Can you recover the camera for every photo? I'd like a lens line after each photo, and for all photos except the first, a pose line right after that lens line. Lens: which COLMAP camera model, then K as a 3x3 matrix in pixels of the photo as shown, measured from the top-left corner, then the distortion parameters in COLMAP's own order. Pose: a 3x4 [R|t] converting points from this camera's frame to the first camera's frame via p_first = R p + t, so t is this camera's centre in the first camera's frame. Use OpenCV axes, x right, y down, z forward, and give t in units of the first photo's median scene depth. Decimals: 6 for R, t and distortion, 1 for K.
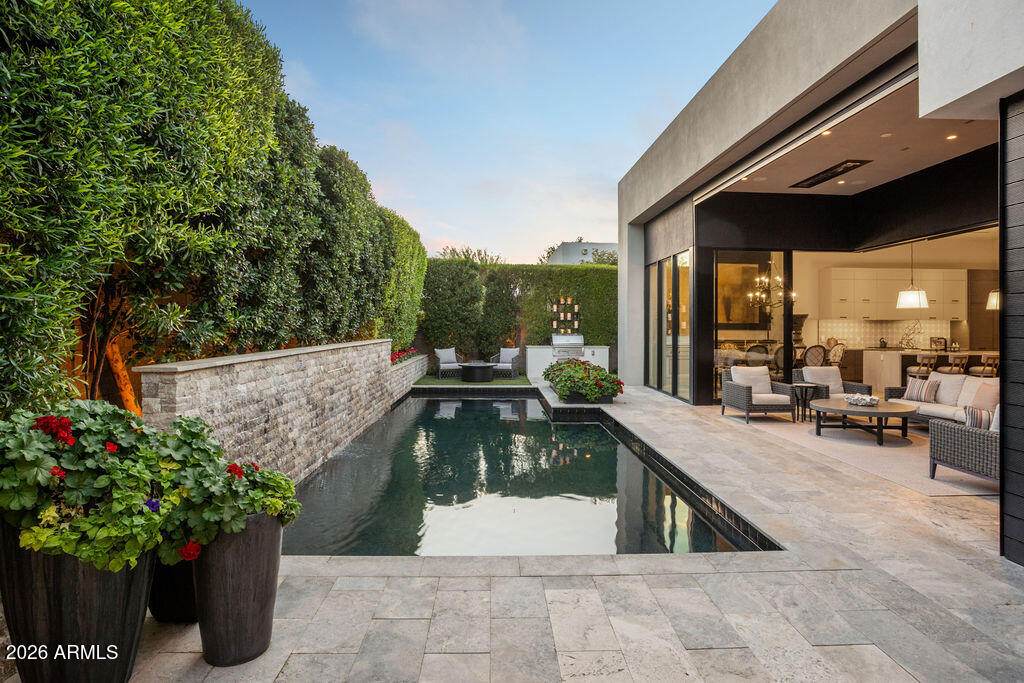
lens RADIAL K [[572.0, 0, 513.6], [0, 572.0, 323.4], [0, 0, 1]] dist [0.000665, 0.000308]
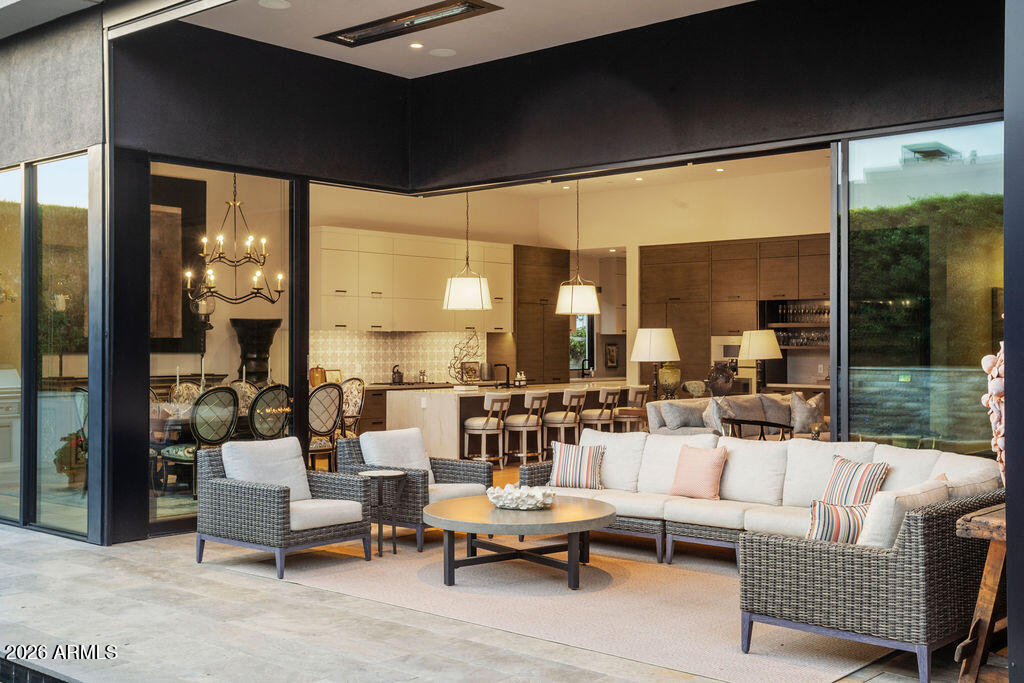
lens RADIAL K [[1148.6, 0, 491.1], [0, 1148.6, 341.9], [0, 0, 1]] dist [0.032447, 0.039834]
pose [[0.692393, -0.005007, 0.721503, -0.079367], [0.002033, 0.999985, 0.004988, -0.001598], [-0.721517, -0.001987, 0.692394, 0.263383]]
